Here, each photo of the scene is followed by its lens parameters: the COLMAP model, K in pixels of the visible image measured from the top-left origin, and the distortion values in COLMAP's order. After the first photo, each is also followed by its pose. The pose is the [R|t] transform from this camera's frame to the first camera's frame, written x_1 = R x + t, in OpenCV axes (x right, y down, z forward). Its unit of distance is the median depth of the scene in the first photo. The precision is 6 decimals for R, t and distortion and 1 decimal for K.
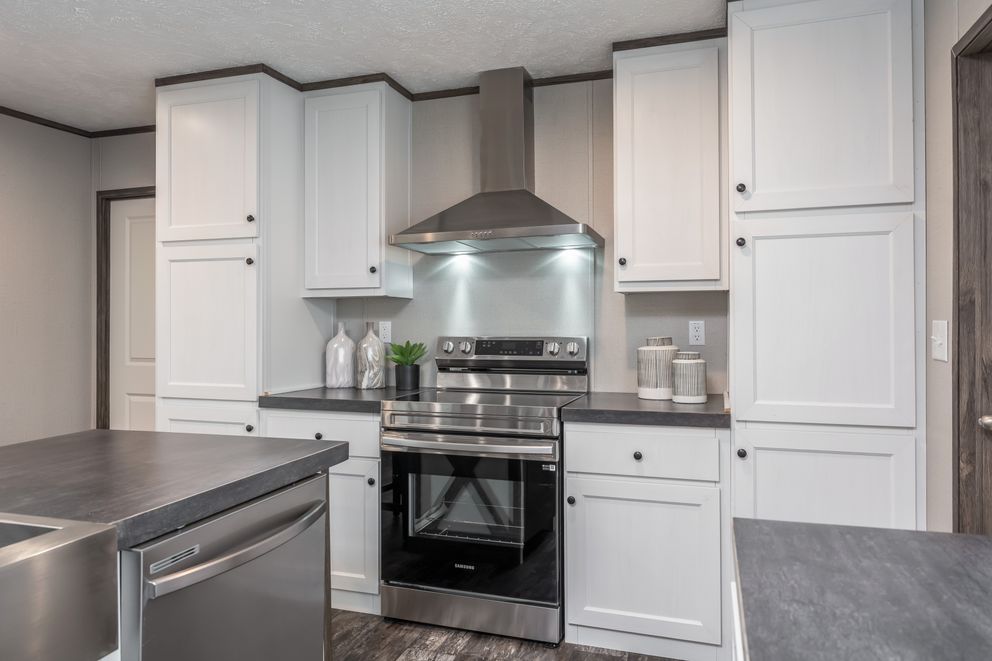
lens RADIAL K [[658.8, 0, 496.0], [0, 658.8, 330.5], [0, 0, 1]] dist [-0.009089, -0.001154]
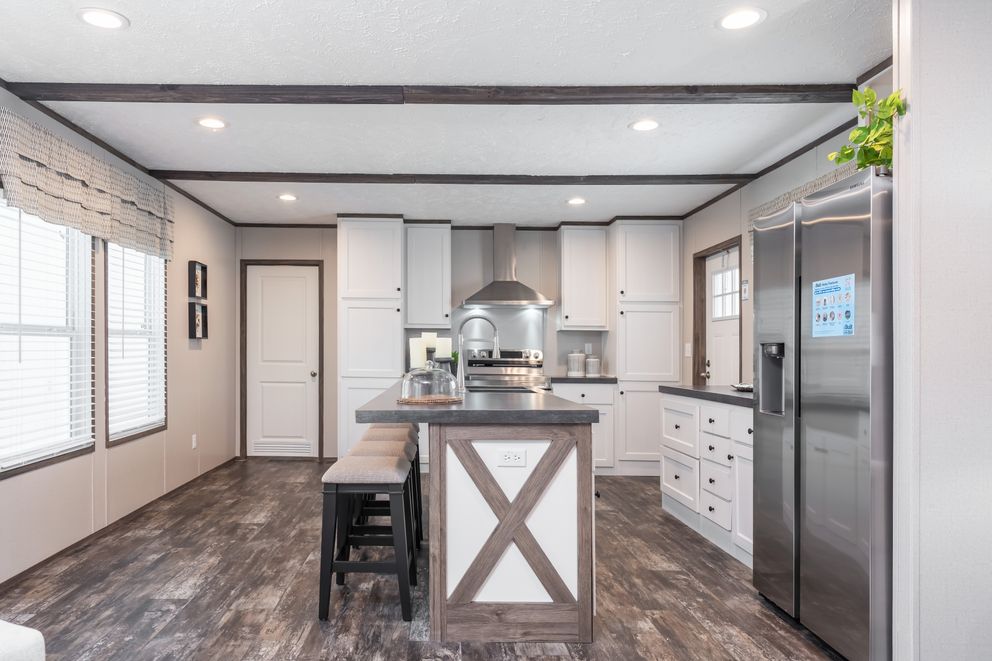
lens RADIAL K [[658.0, 0, 465.9], [0, 658.0, 333.3], [0, 0, 1]] dist [0.005113, -0.000029]
pose [[0.957774, 0.026295, 0.286319, -0.690532], [-0.012711, 0.998708, -0.049201, 0.061244], [-0.287242, 0.043484, 0.956870, -0.947277]]
